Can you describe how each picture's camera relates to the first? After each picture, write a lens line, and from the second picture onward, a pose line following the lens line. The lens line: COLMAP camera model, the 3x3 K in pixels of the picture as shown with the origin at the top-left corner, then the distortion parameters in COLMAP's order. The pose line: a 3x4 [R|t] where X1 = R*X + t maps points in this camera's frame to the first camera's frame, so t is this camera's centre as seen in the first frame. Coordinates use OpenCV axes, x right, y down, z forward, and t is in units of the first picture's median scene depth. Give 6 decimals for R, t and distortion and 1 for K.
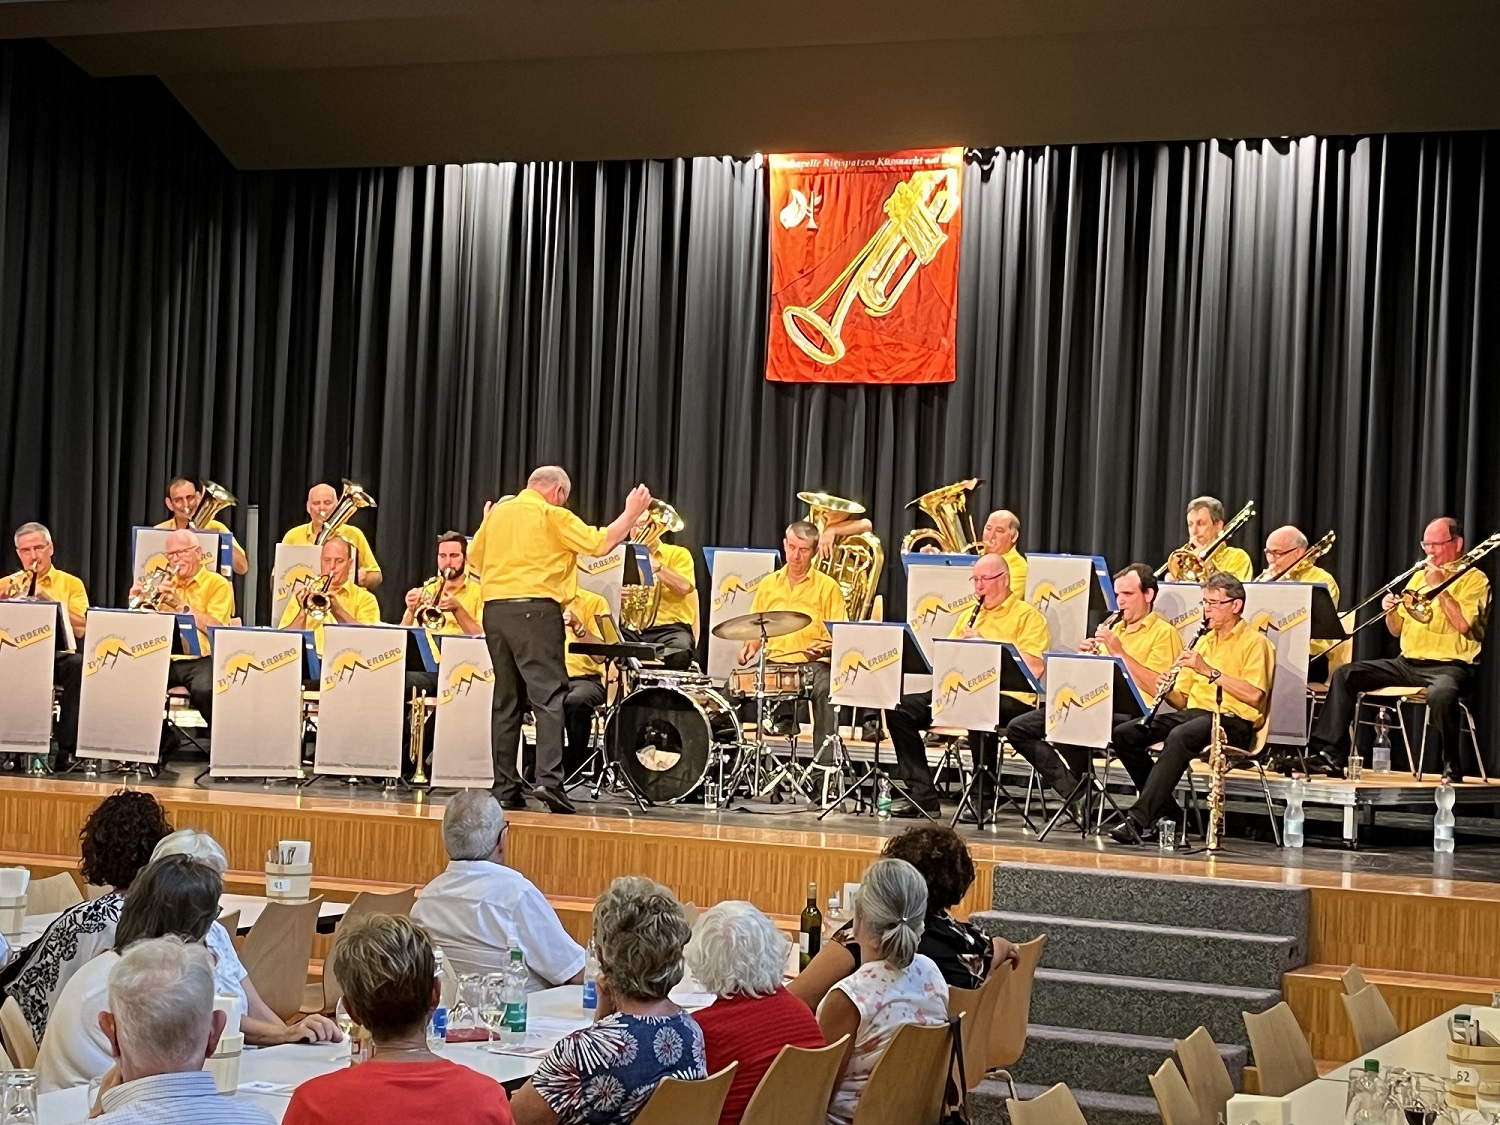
lens RADIAL K [[2925.4, 0, 750.0], [0, 2925.4, 562.5], [0, 0, 1]] dist [0.014504, 0.086320]
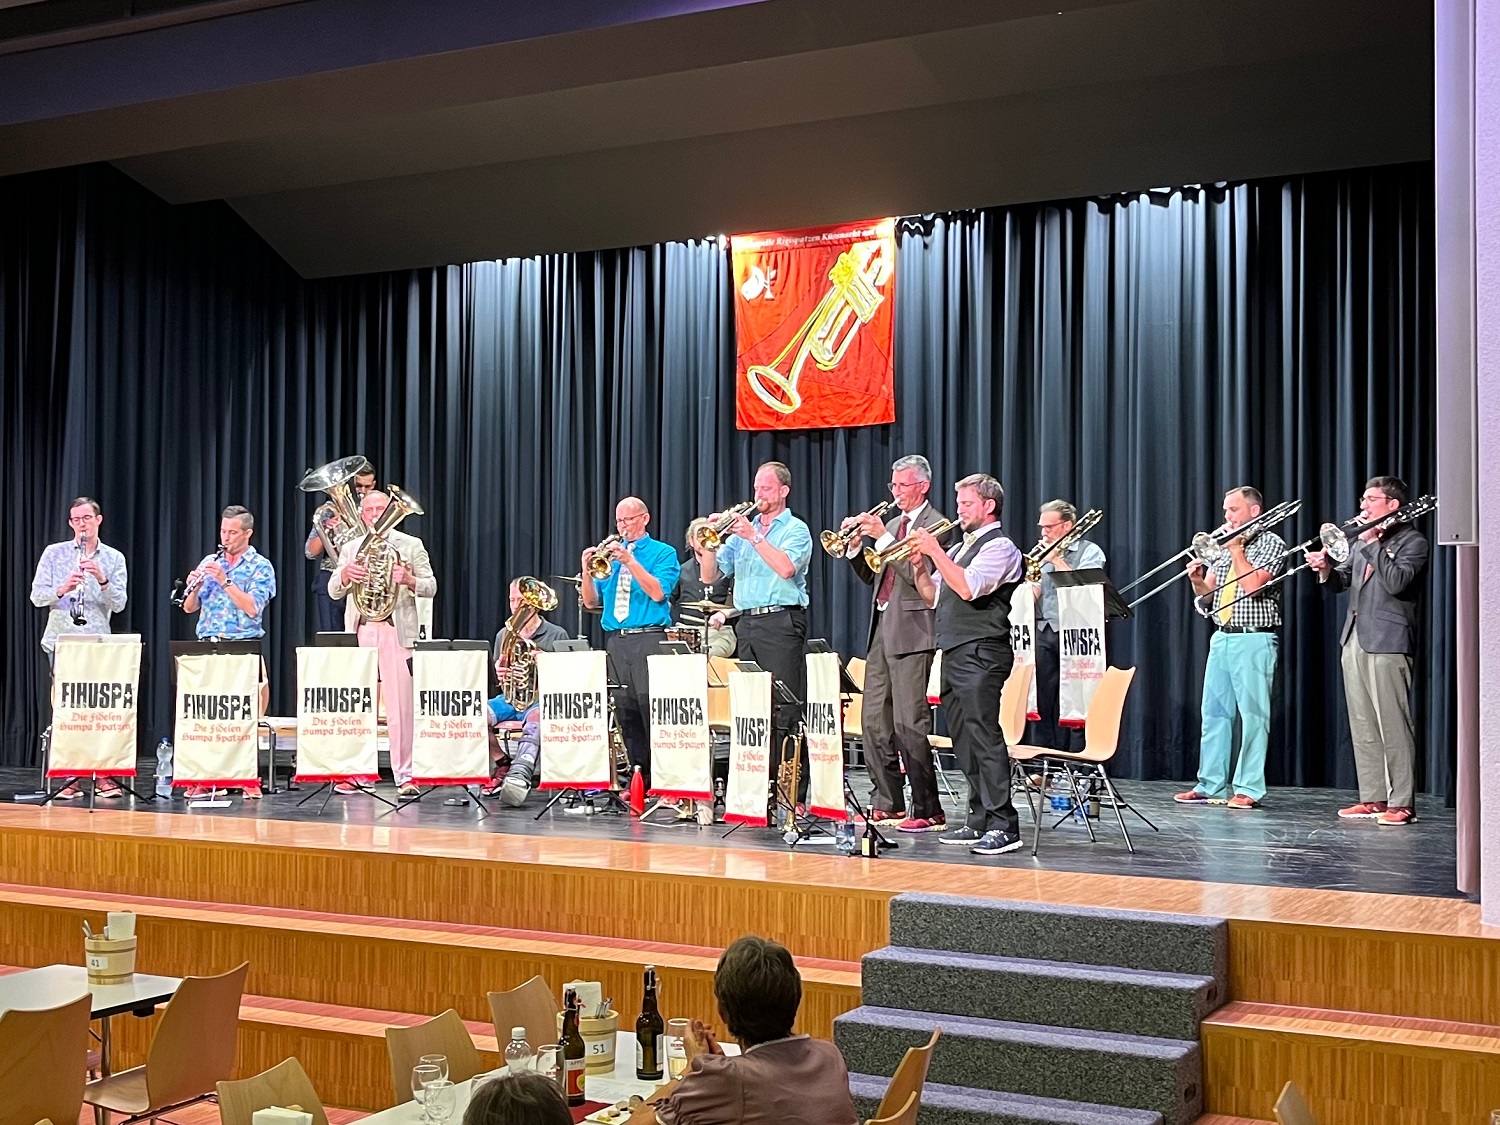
lens RADIAL K [[1830.0, 0, 750.0], [0, 1830.0, 562.5], [0, 0, 1]] dist [0.002276, -0.047707]
pose [[0.997431, -0.039539, -0.059731, 0.053862], [0.038859, 0.999167, -0.012494, -0.000144], [0.060176, 0.010141, 0.998136, 0.278182]]
